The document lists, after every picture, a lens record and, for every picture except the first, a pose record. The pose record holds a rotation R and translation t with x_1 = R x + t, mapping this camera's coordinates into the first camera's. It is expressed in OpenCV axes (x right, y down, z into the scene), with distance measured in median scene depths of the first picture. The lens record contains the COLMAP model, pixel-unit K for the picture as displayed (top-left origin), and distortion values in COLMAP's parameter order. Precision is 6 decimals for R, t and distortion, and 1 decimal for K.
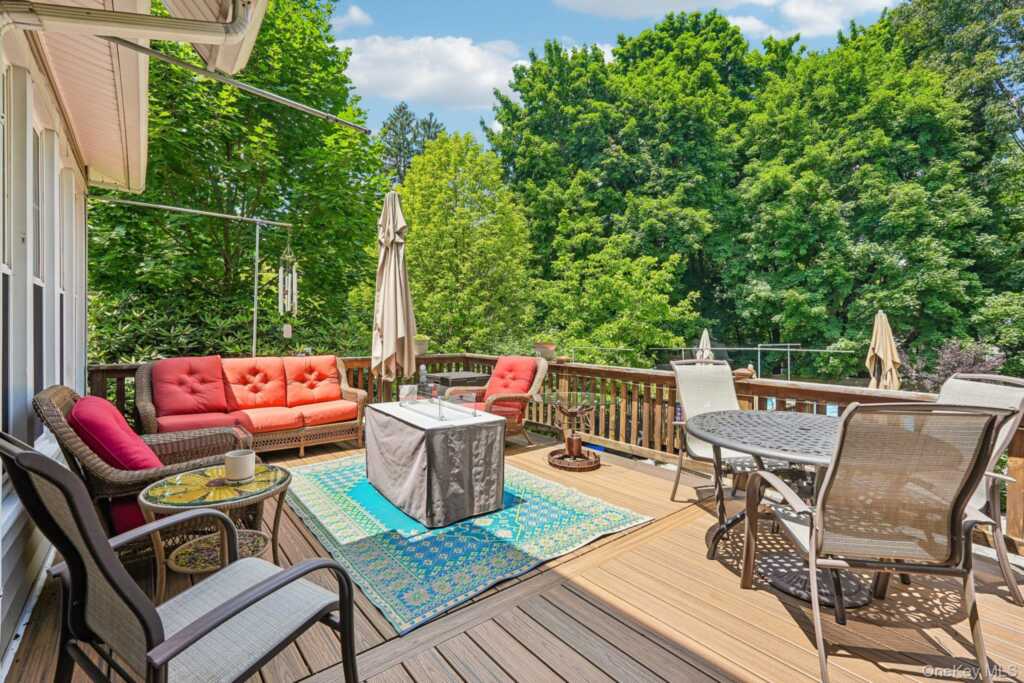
lens RADIAL K [[453.5, 0, 508.4], [0, 453.5, 333.2], [0, 0, 1]] dist [-0.011217, 0.005878]
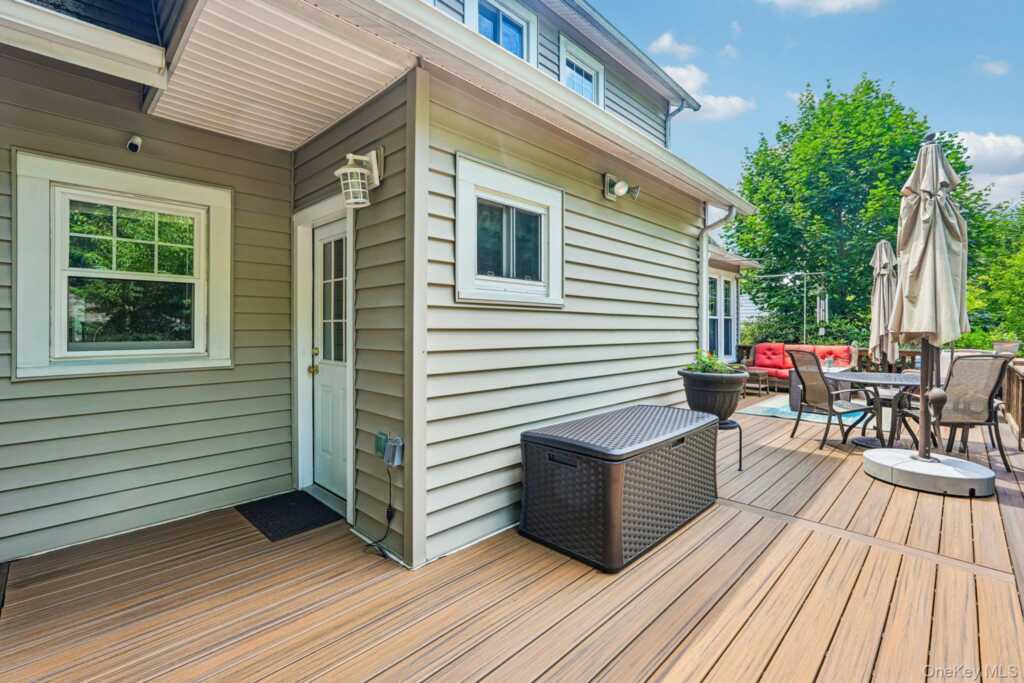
lens RADIAL K [[453.5, 0, 513.0], [0, 453.5, 333.3], [0, 0, 1]] dist [-0.011217, 0.005878]
pose [[0.111196, -0.001820, -0.993797, 1.190015], [-0.010316, 0.999942, -0.002986, 0.021535], [0.993745, 0.010584, 0.111171, -0.442461]]
